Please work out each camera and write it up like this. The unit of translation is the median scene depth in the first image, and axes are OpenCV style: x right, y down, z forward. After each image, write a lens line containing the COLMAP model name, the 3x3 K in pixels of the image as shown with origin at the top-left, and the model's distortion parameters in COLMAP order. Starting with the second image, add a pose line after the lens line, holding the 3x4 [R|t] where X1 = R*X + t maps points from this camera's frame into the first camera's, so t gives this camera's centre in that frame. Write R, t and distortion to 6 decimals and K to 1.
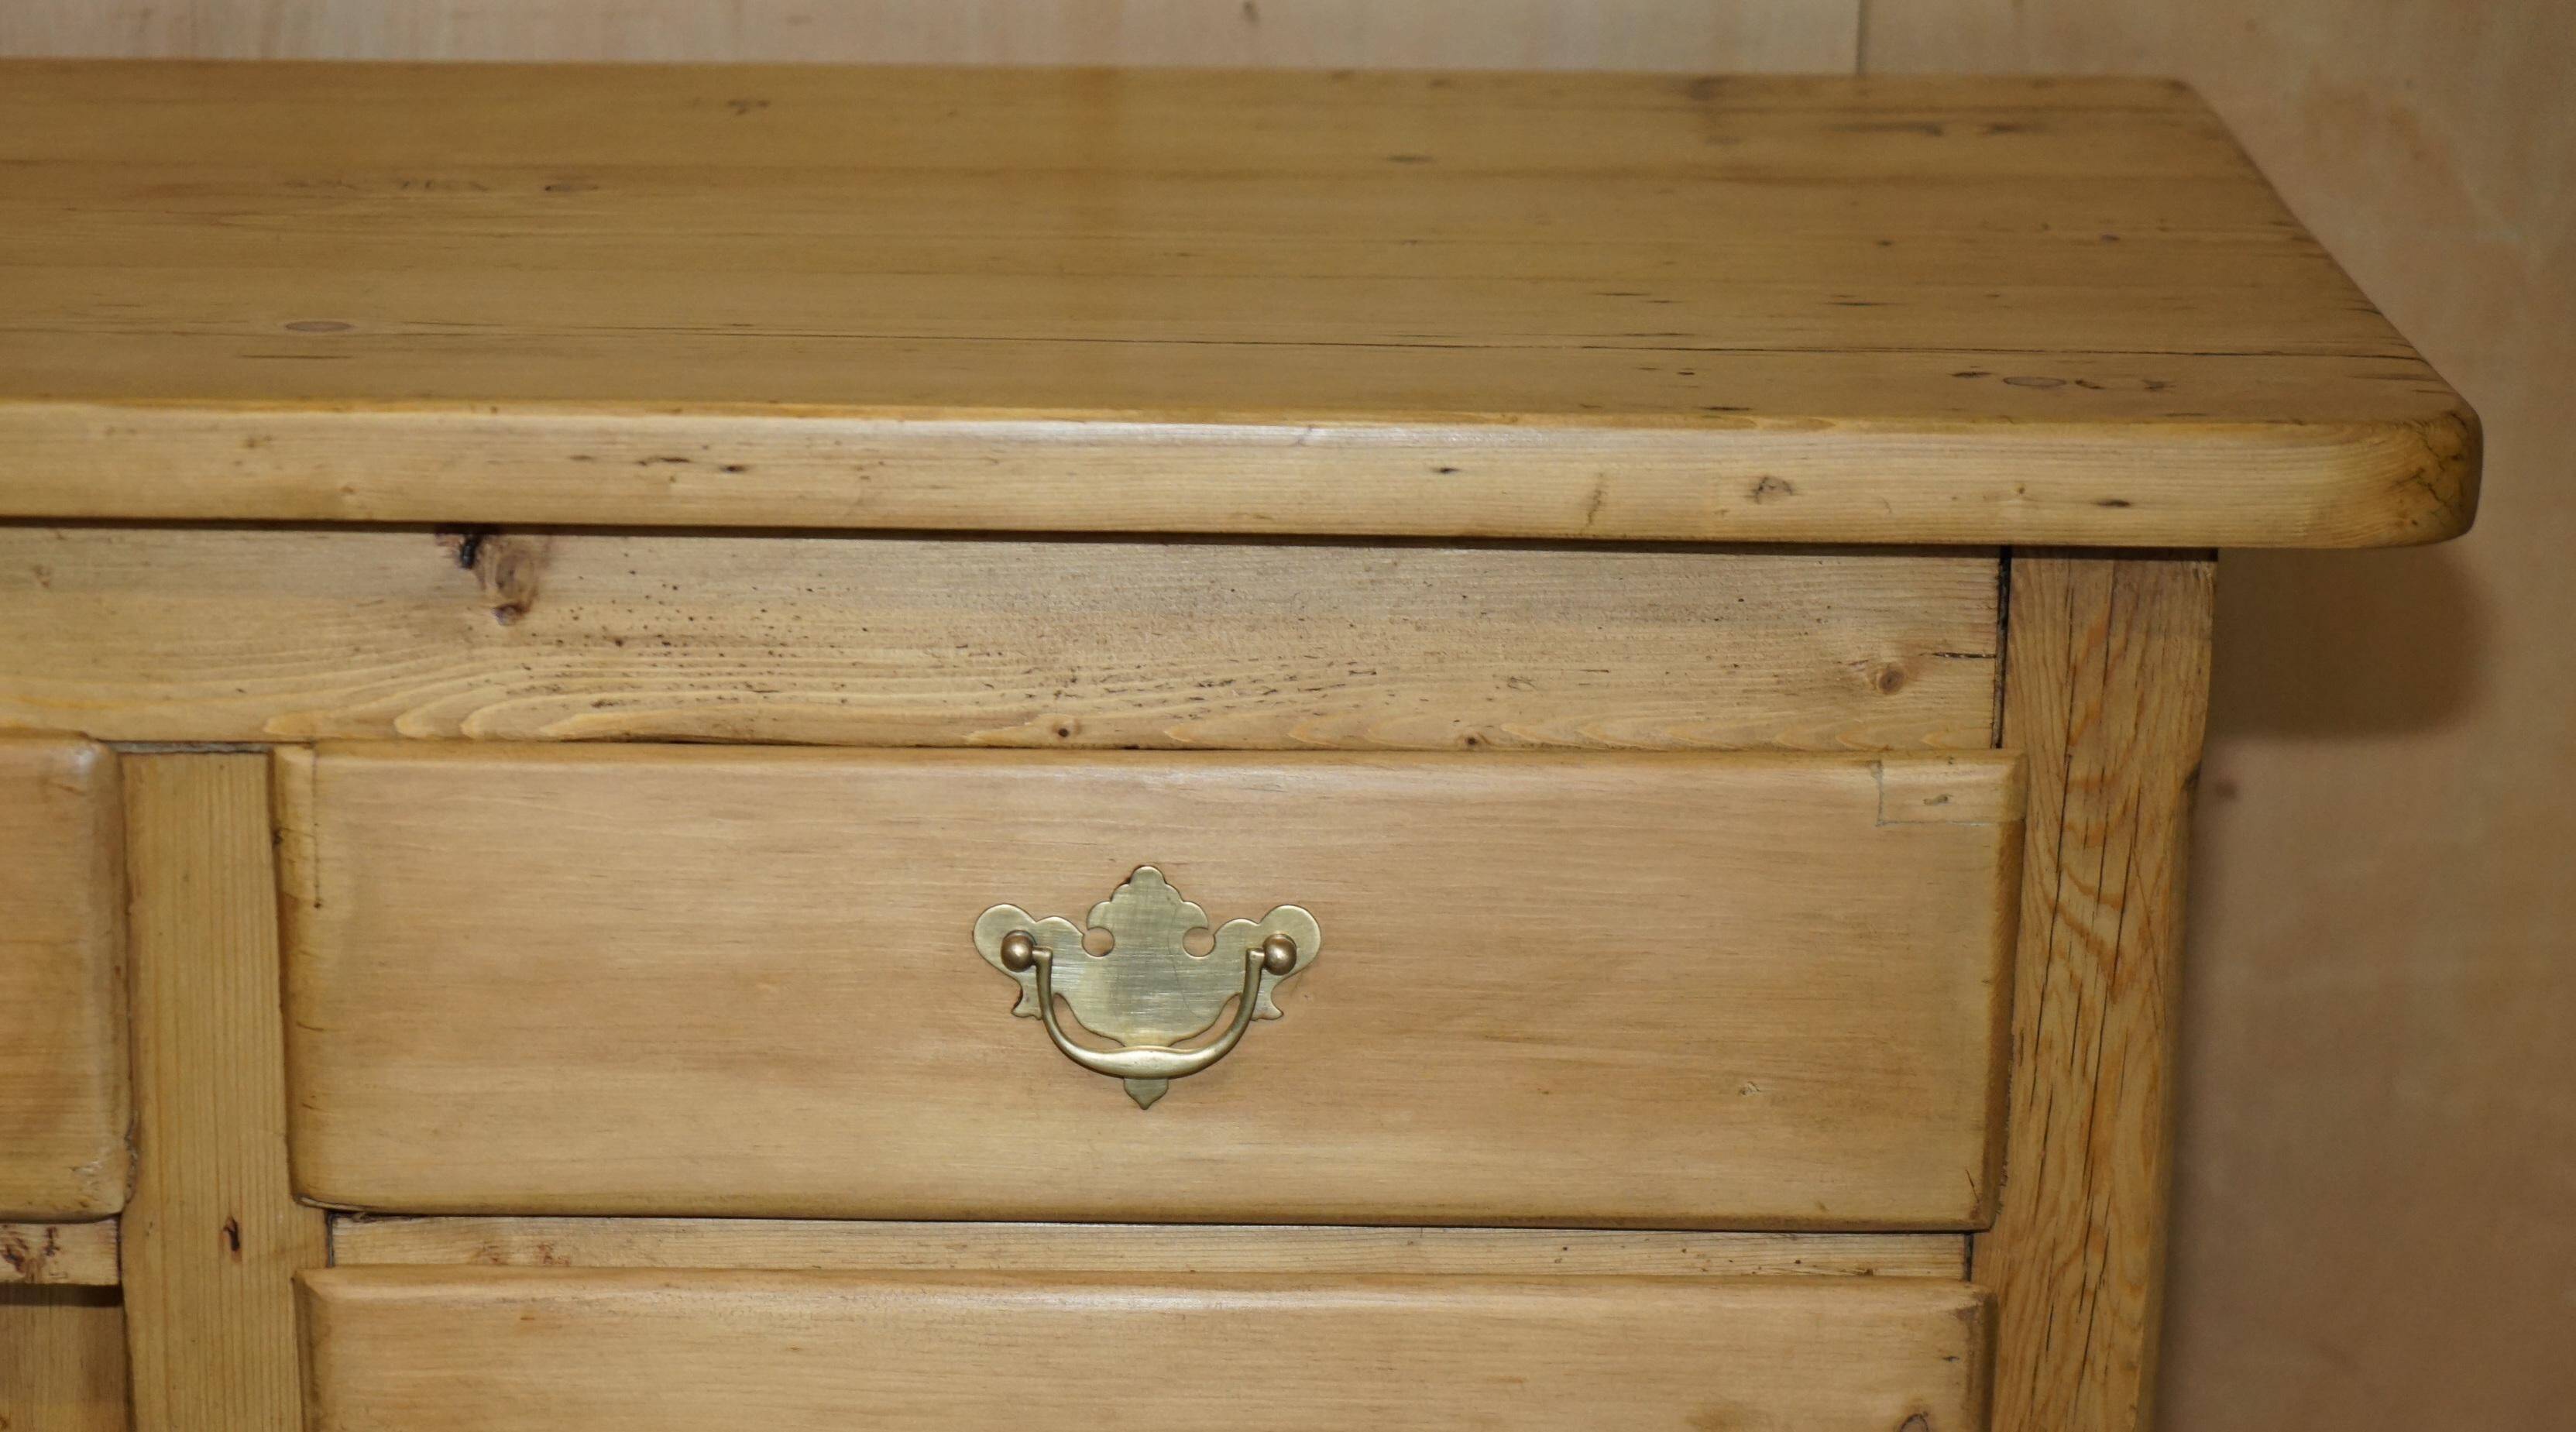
lens RADIAL K [[5867.0, 0, 1133.7], [0, 5867.0, 865.0], [0, 0, 1]] dist [-0.026963, 0.000000]
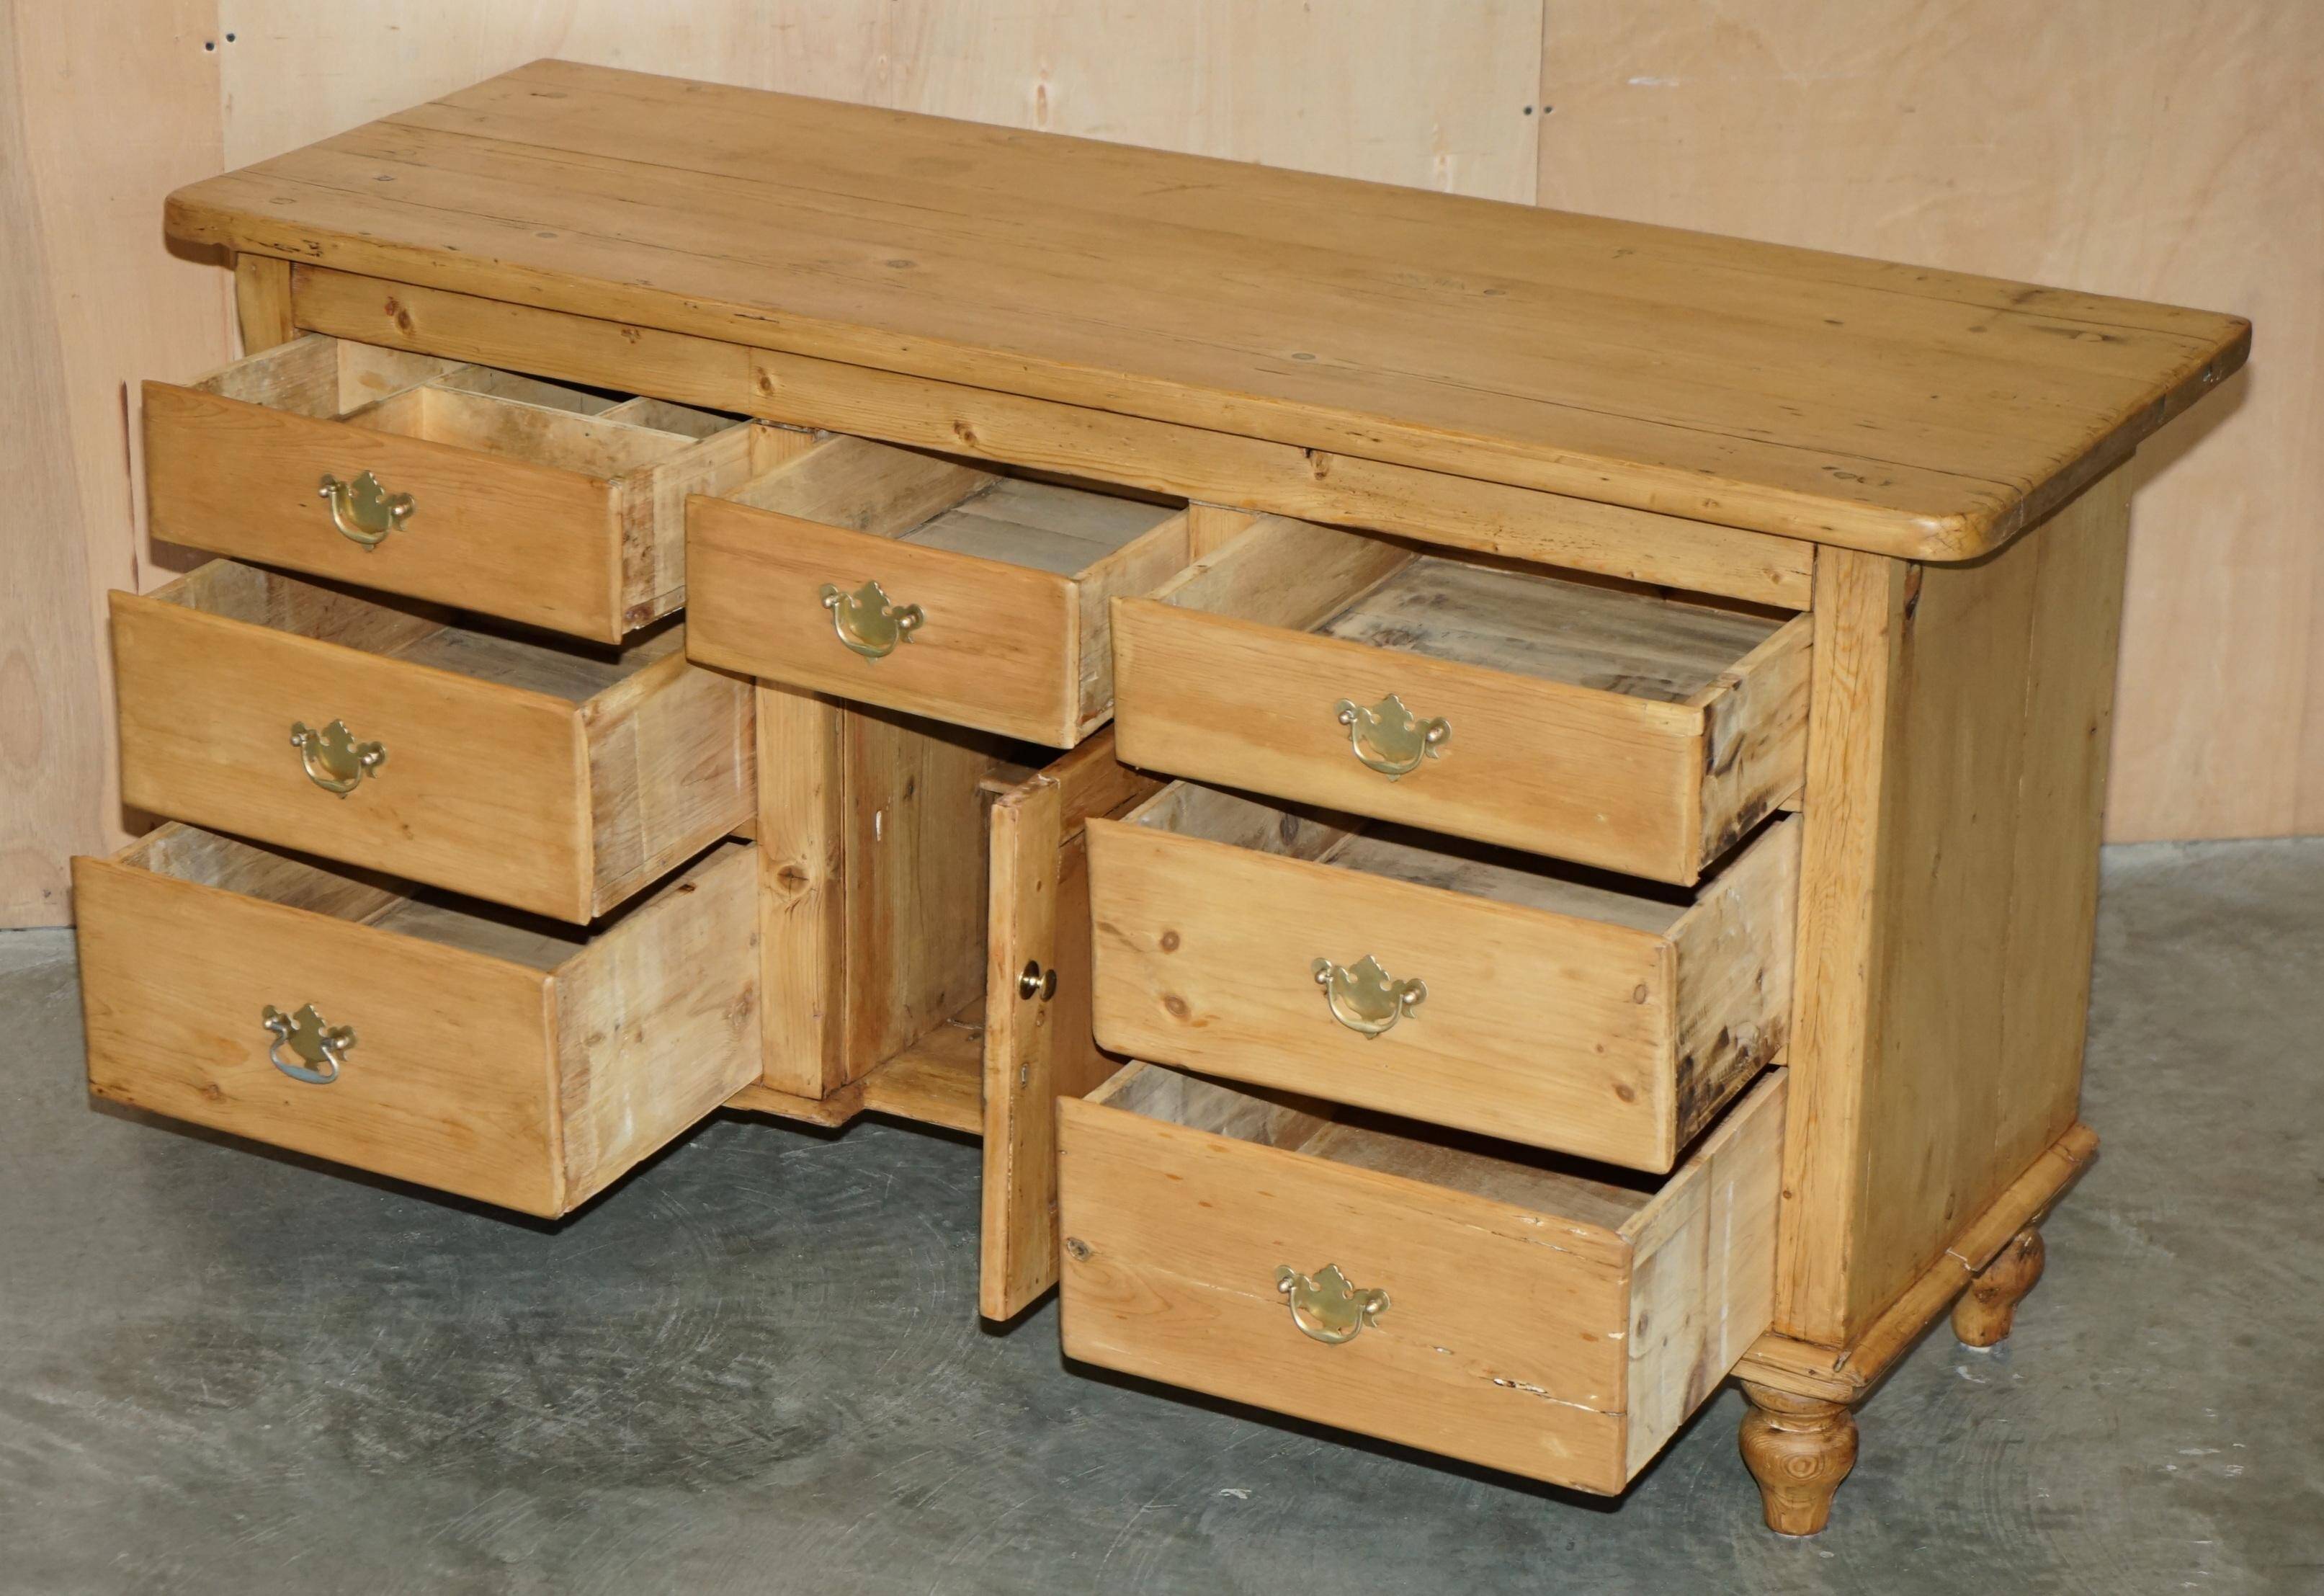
lens RADIAL K [[5931.0, 0, 1161.0], [0, 5931.0, 815.7], [0, 0, 1]] dist [-0.109773, 0.000000]
pose [[0.875396, 0.176478, -0.450041, 1.115854], [-0.137249, 0.983403, 0.118661, -0.206526], [0.463513, -0.042107, 0.885089, -1.526239]]
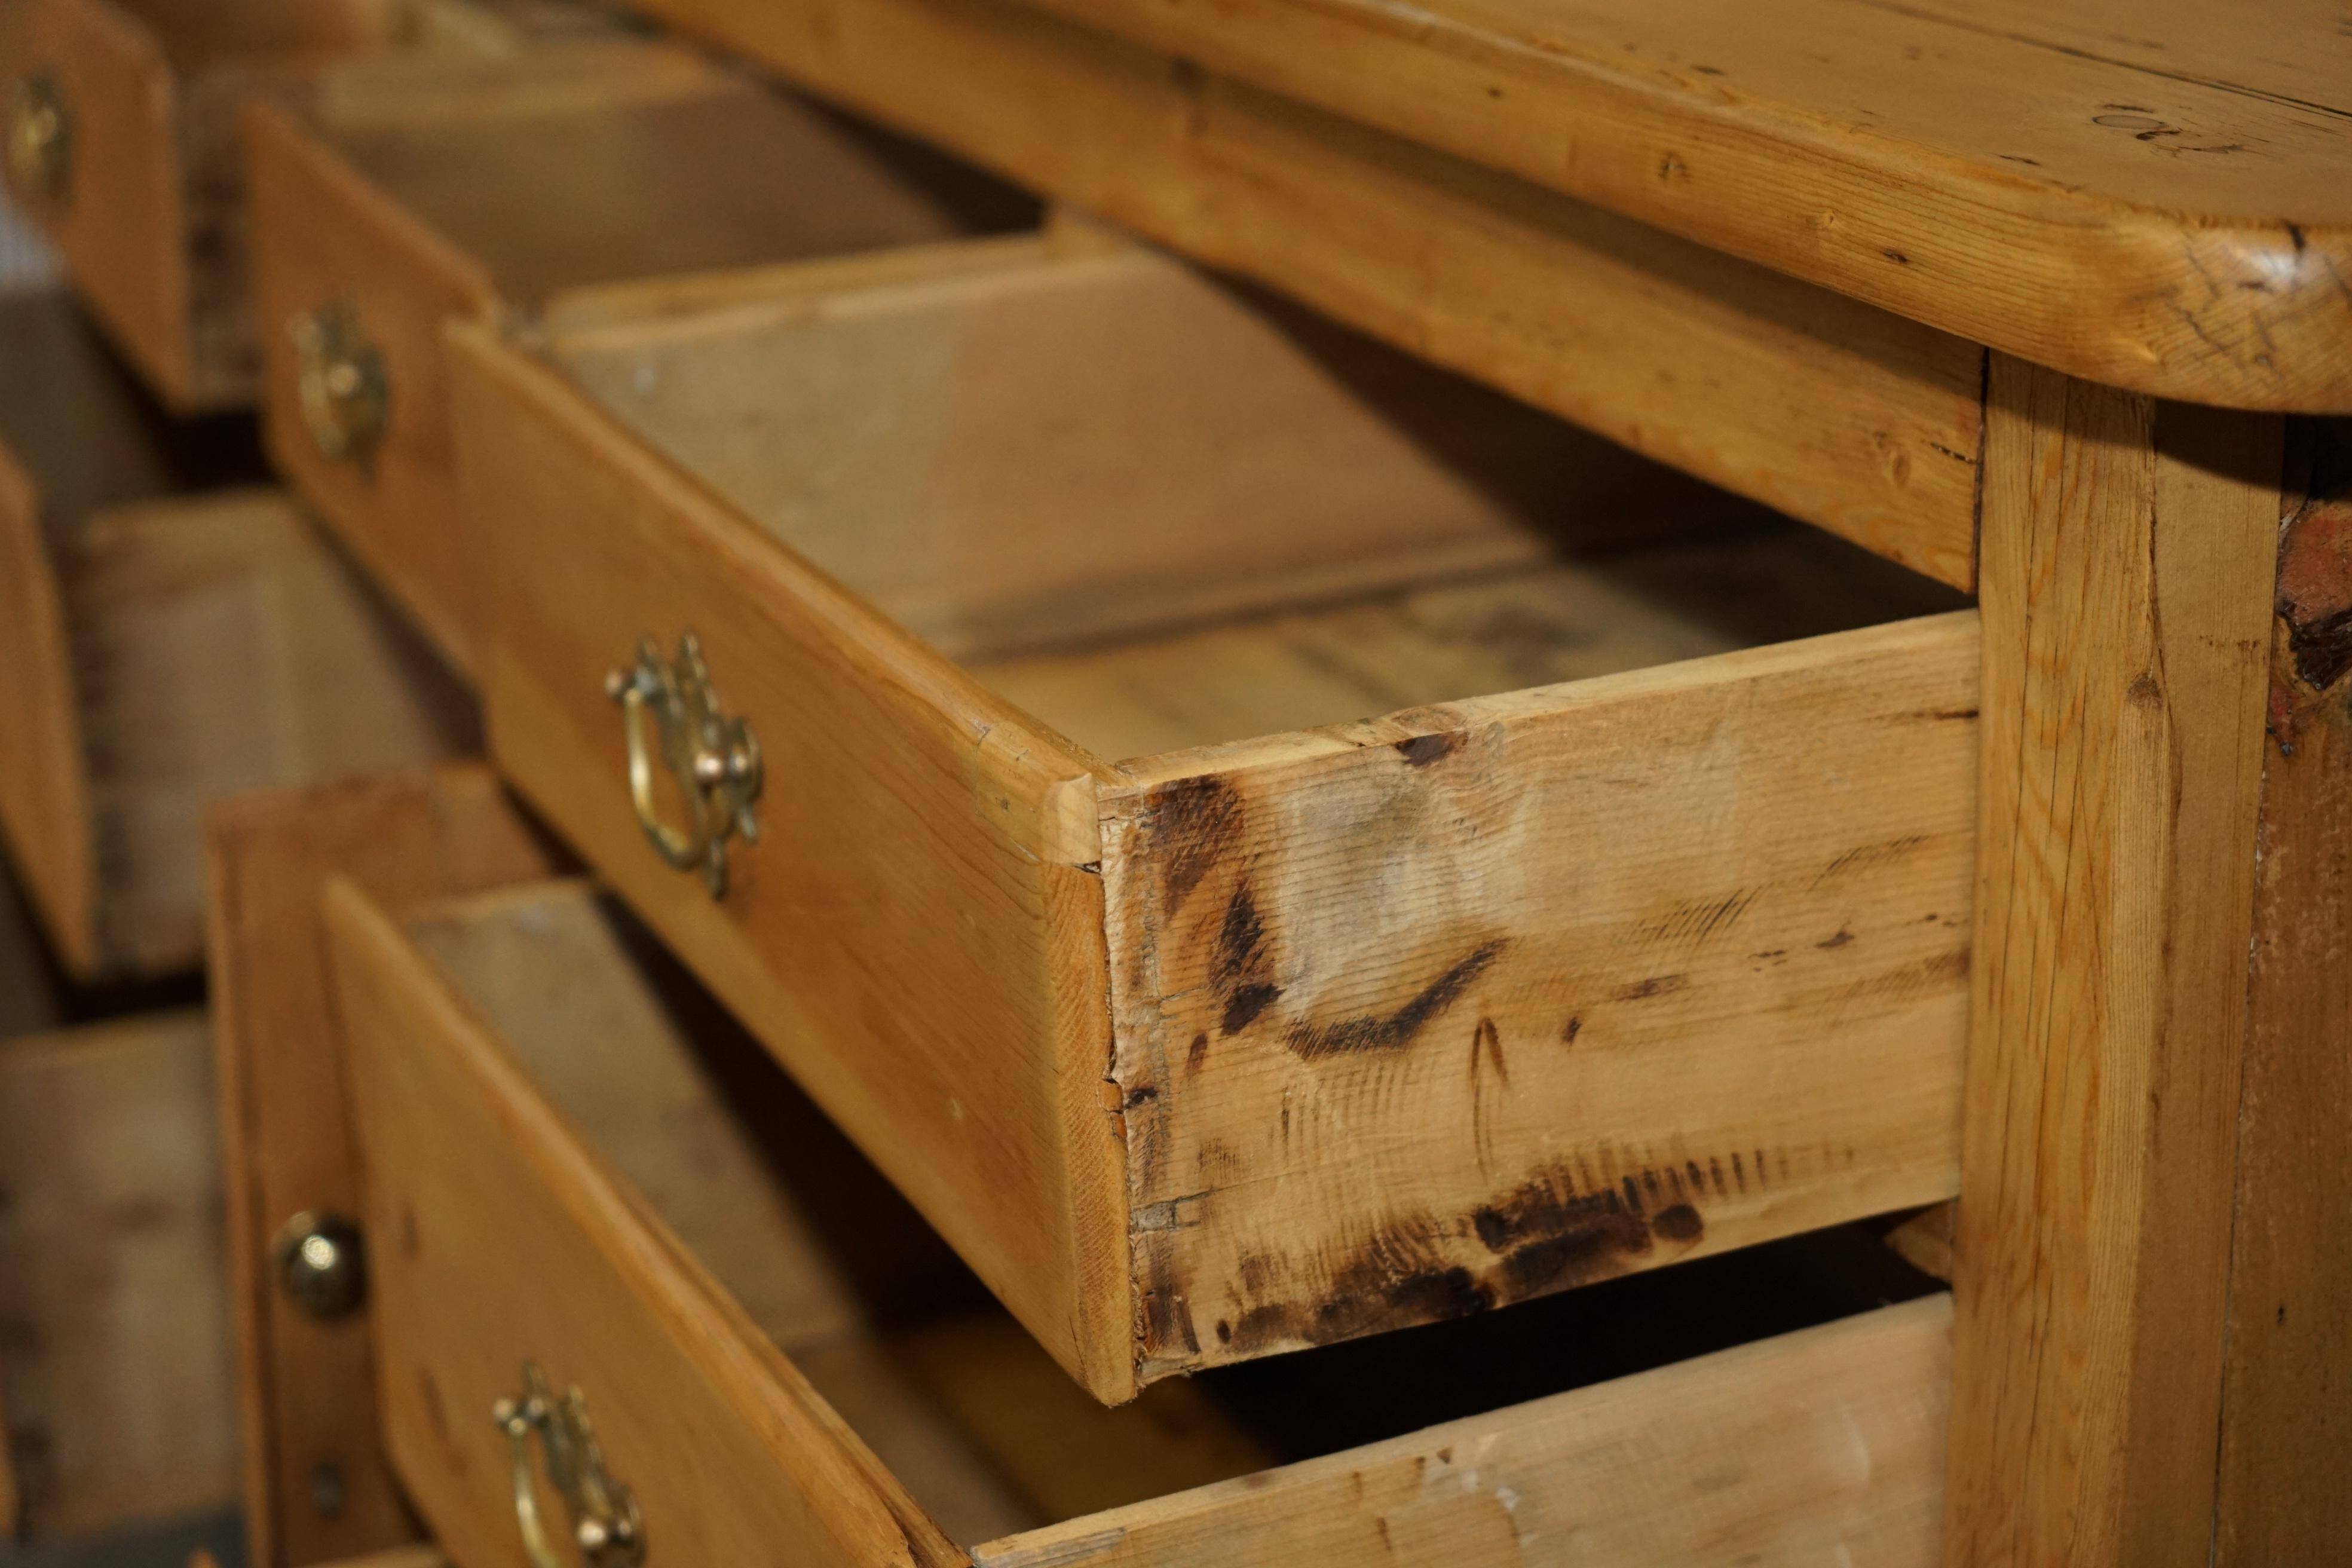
lens RADIAL K [[4690.1, 0, 1181.2], [0, 4690.1, 789.3], [0, 0, 1]] dist [-0.024932, 0.000000]
pose [[0.399255, 0.266575, -0.877231, 0.647756], [-0.239834, 0.953848, 0.180701, -0.079994], [0.884915, 0.138244, 0.444762, 0.638946]]
